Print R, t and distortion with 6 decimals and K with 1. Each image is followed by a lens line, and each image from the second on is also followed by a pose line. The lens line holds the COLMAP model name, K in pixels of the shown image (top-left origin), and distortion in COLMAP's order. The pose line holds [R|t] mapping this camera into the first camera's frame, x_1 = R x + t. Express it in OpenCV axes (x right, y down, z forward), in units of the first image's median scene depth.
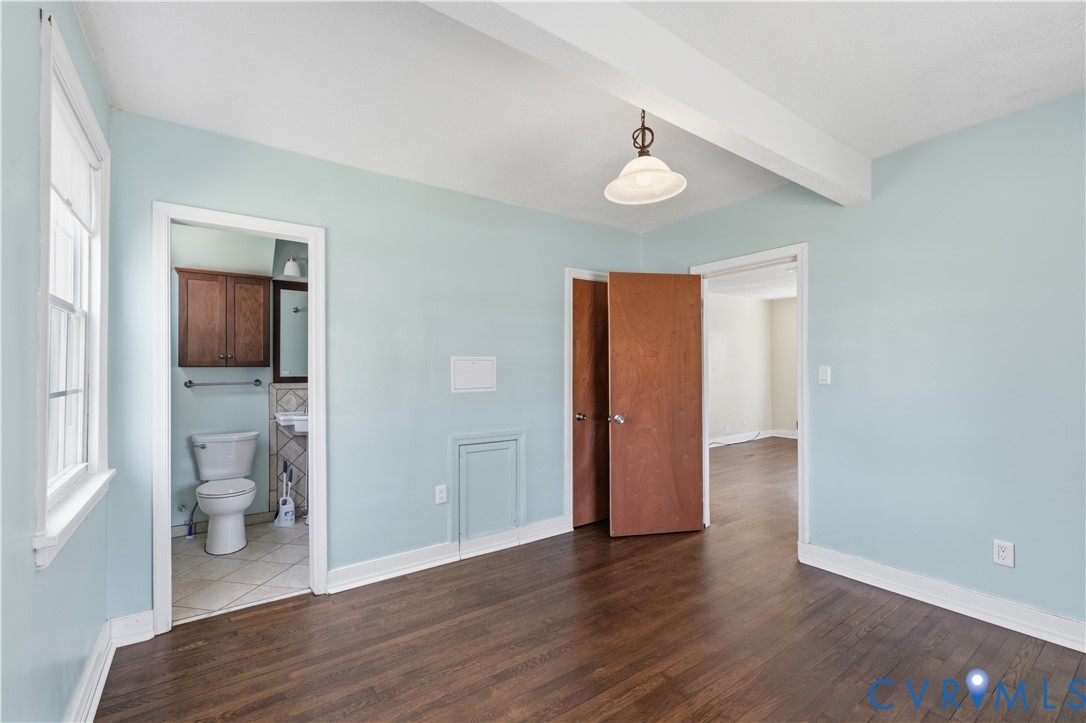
lens RADIAL K [[469.5, 0, 540.4], [0, 469.5, 363.6], [0, 0, 1]] dist [-0.002535, 0.001086]
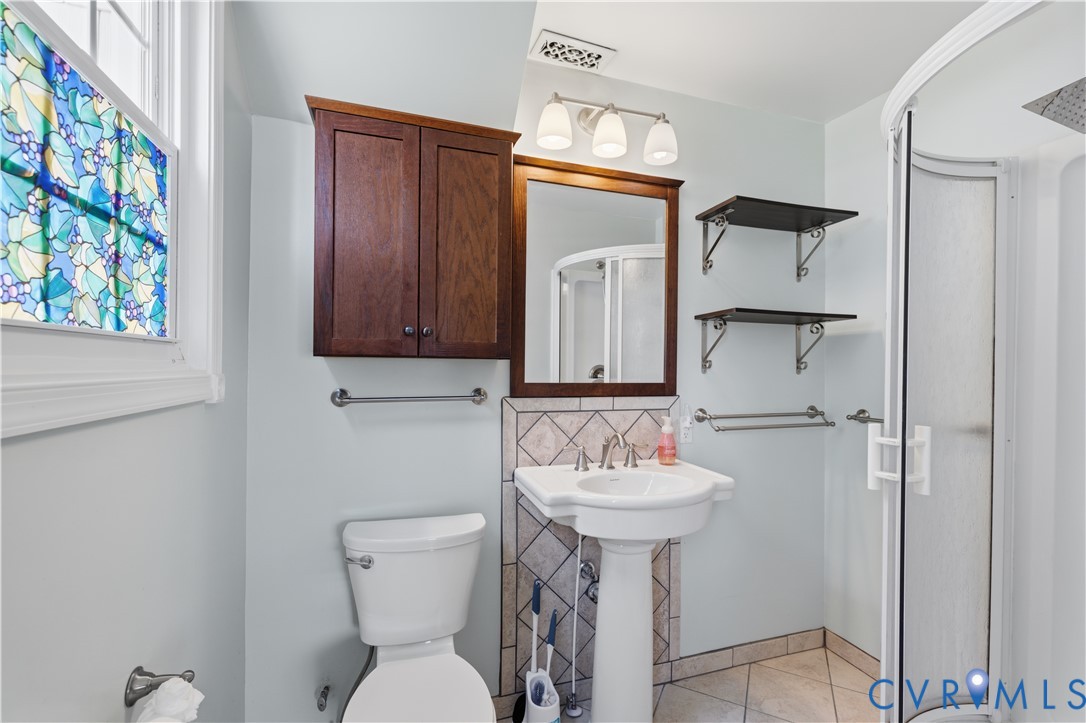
lens RADIAL K [[469.5, 0, 544.4], [0, 469.5, 369.8], [0, 0, 1]] dist [-0.002535, 0.001086]
pose [[0.959953, 0.009926, -0.279984, -0.444303], [-0.008187, 0.999939, 0.007380, 0.013283], [0.280040, -0.004792, 0.959976, 0.631801]]
